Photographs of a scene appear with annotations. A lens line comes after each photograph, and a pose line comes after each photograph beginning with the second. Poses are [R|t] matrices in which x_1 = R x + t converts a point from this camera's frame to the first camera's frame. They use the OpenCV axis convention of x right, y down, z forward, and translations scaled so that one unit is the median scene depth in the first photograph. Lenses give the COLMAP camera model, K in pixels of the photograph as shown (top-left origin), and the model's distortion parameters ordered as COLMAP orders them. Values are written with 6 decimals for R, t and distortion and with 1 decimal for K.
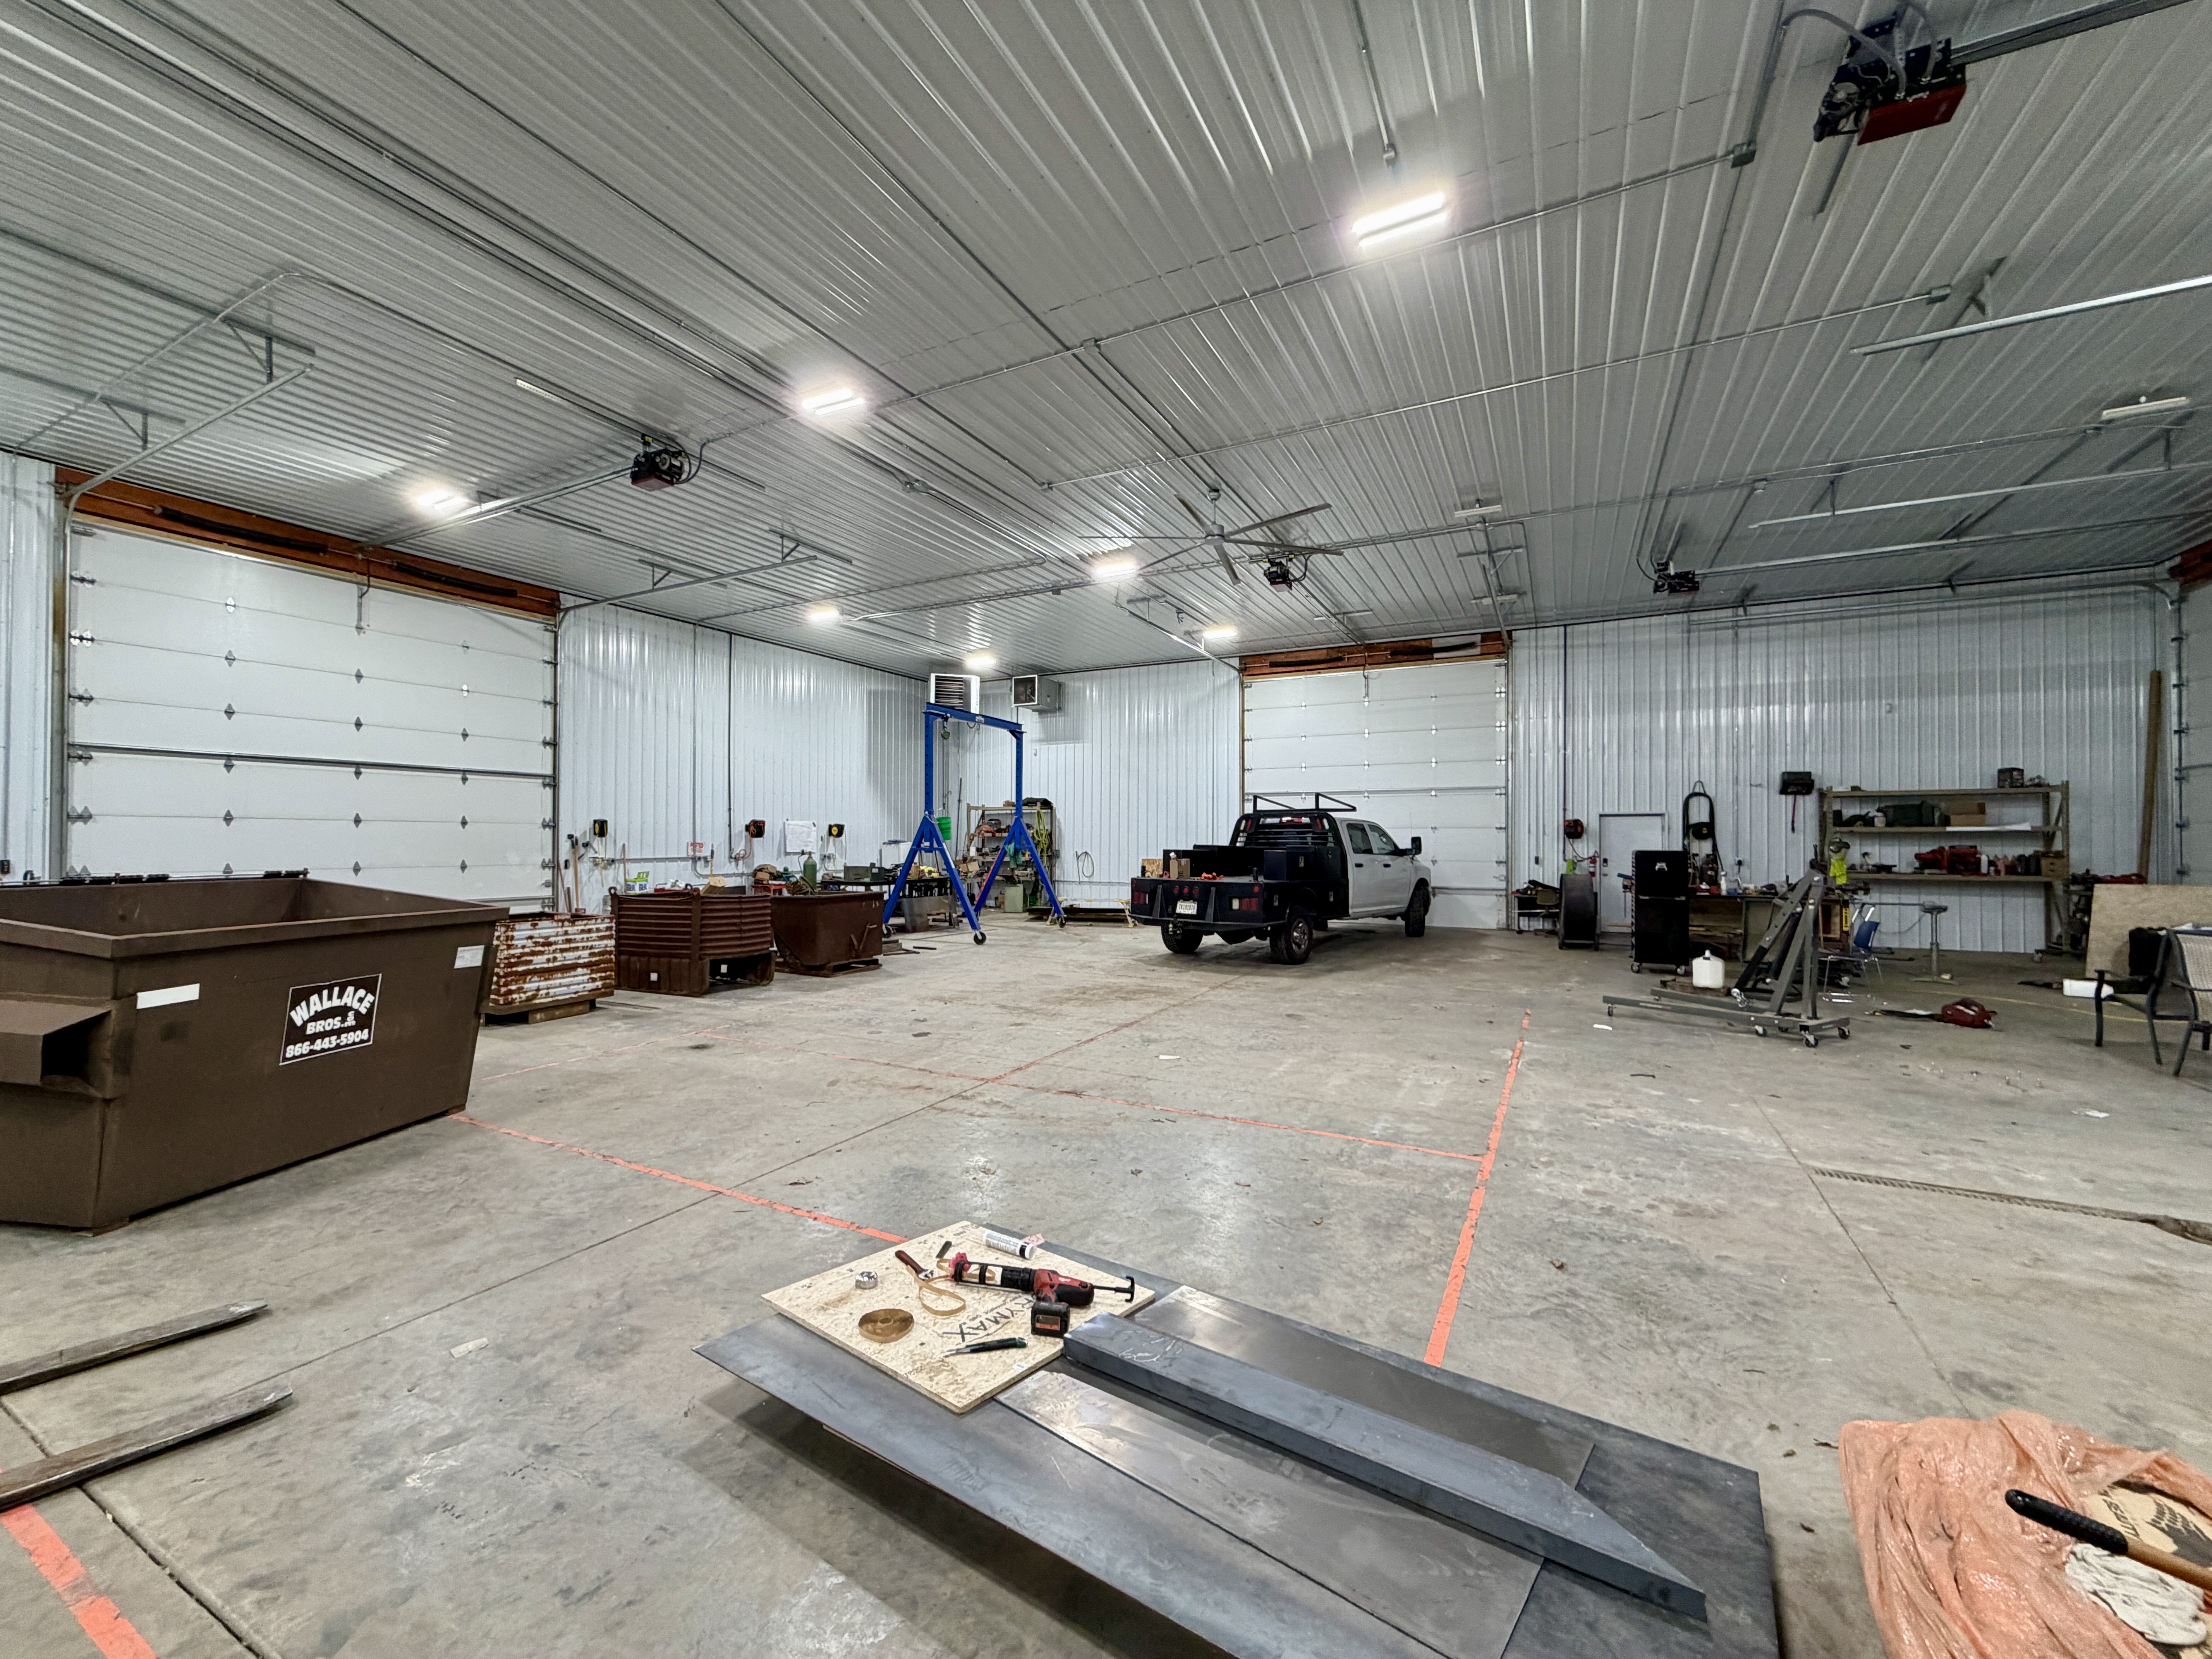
lens RADIAL K [[883.6, 0, 1099.0], [0, 883.6, 837.4], [0, 0, 1]] dist [-0.001100, 0.000460]
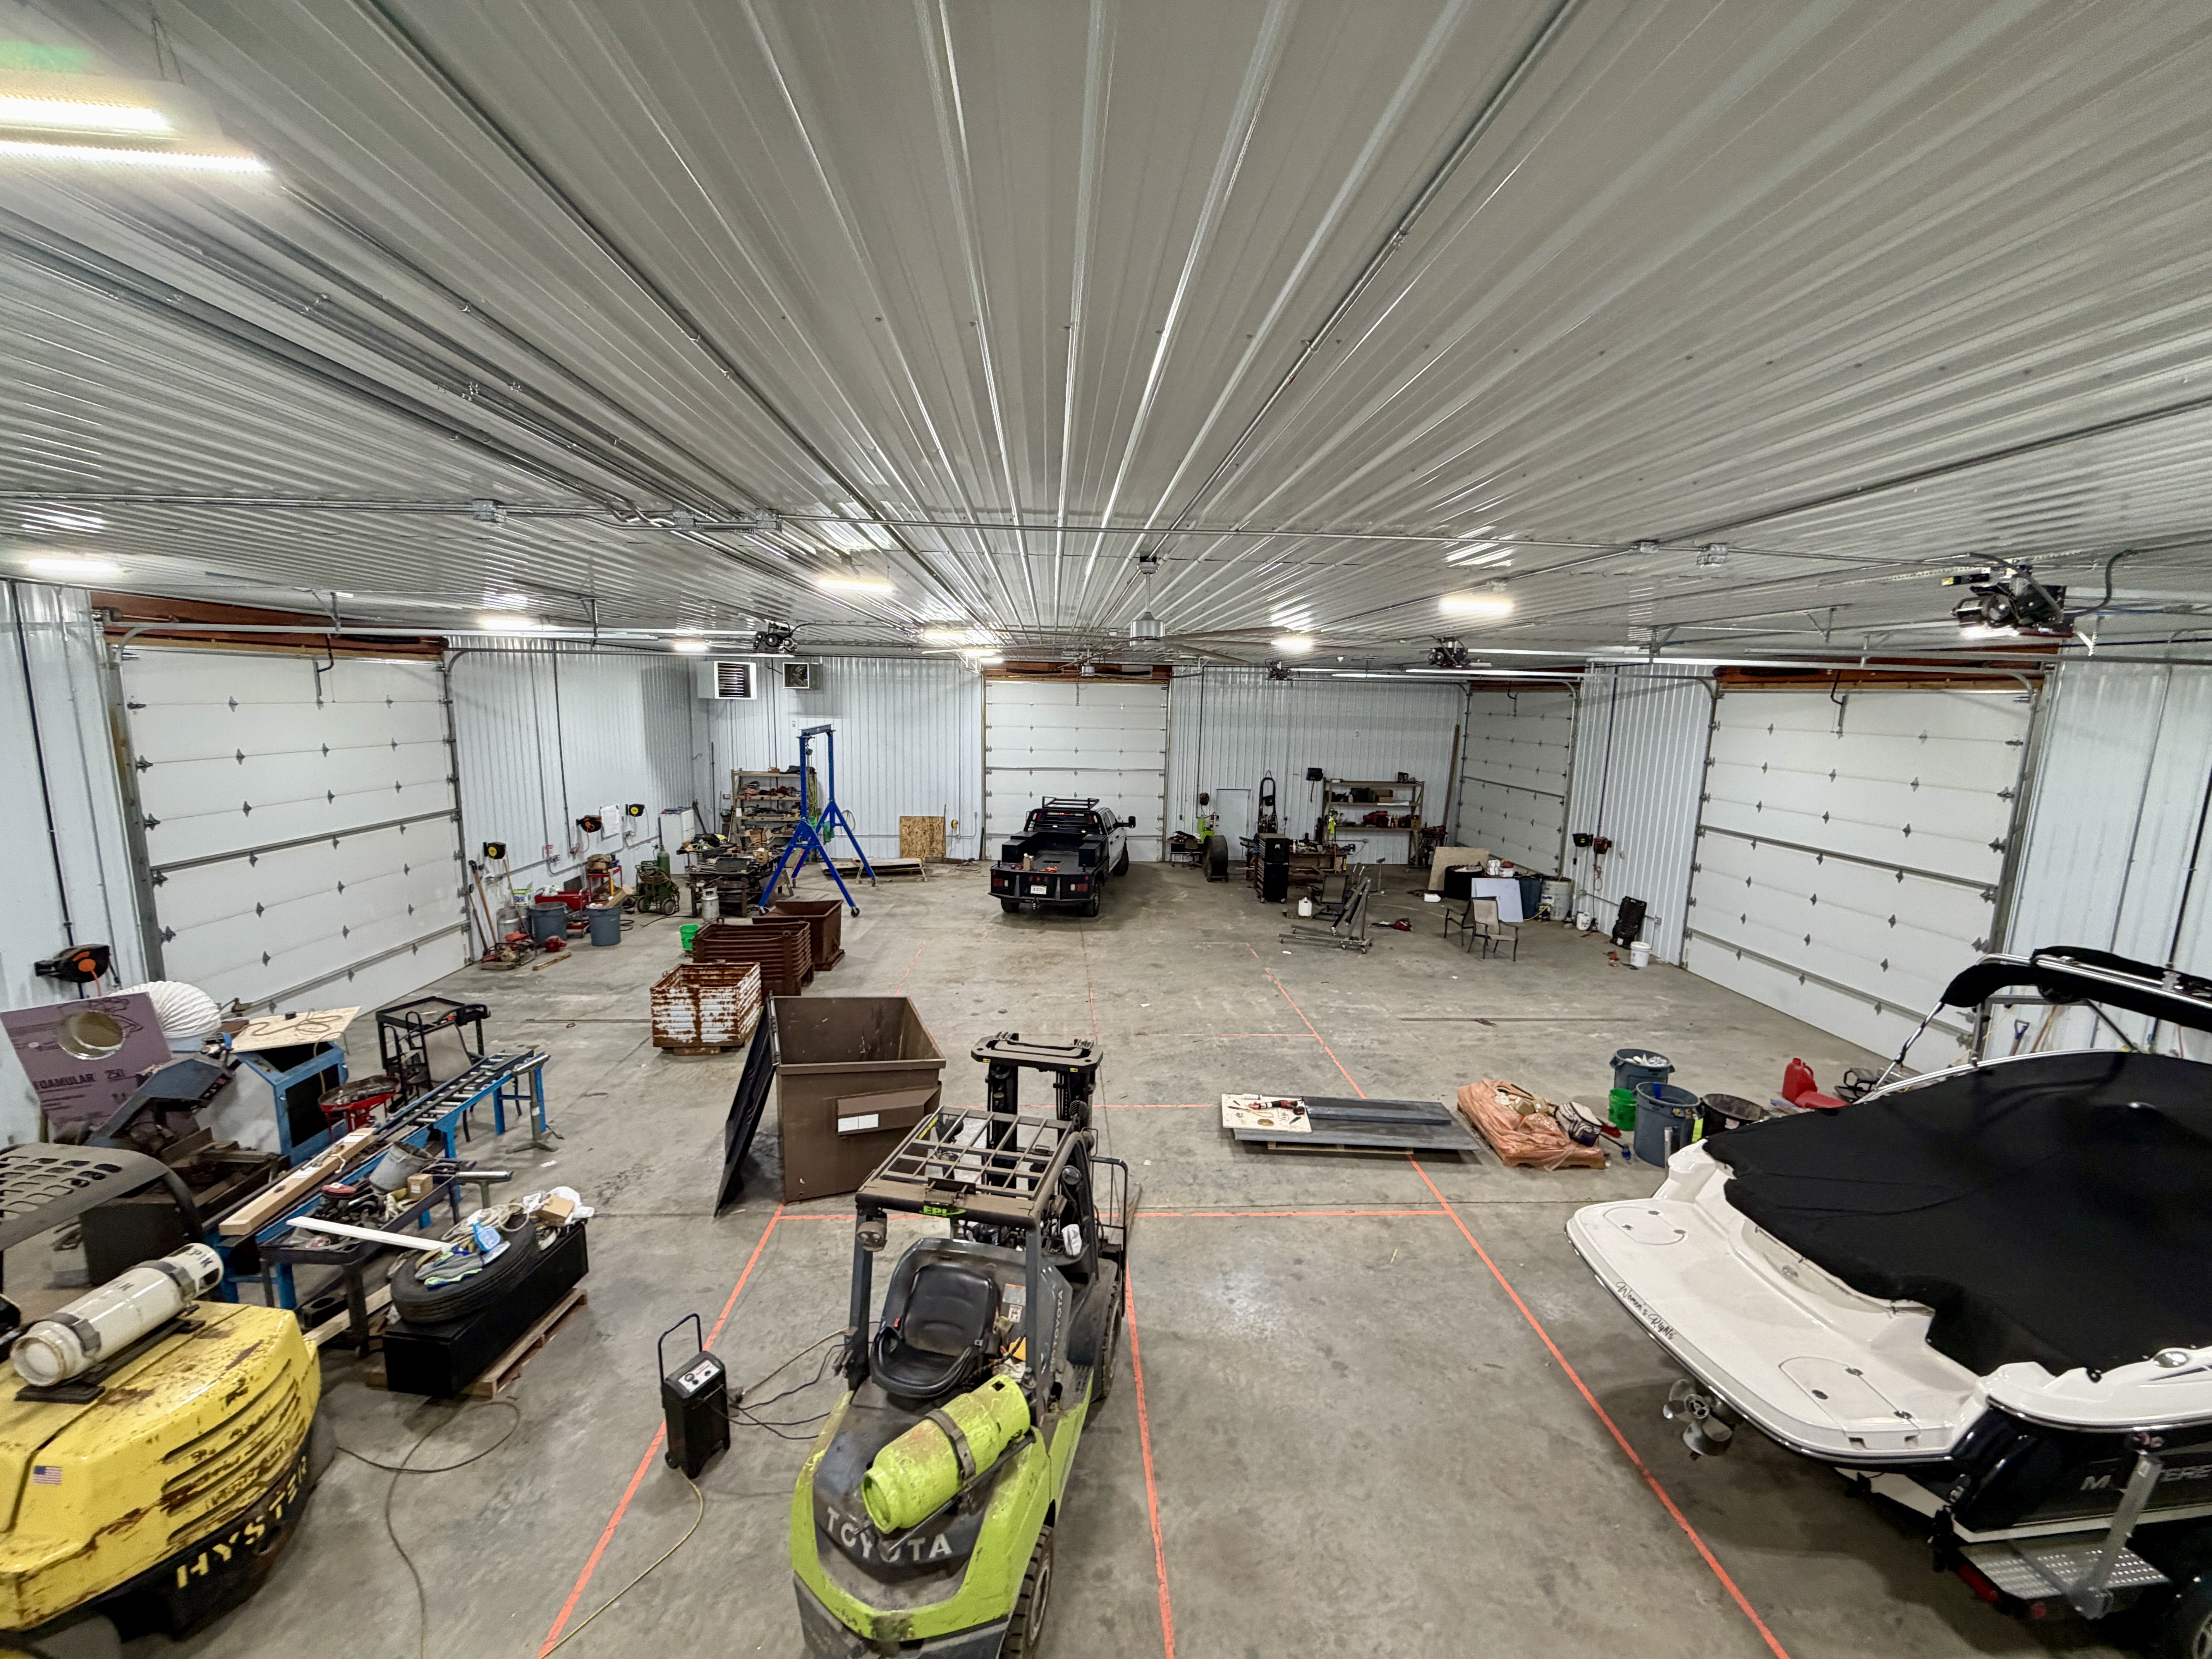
lens RADIAL K [[883.6, 0, 1103.2], [0, 883.6, 833.5], [0, 0, 1]] dist [-0.001100, 0.000460]
pose [[0.856136, -0.064823, 0.512669, -0.504635], [-0.021400, 0.986802, 0.160511, -0.229735], [-0.516307, -0.148390, 0.843449, -0.297731]]
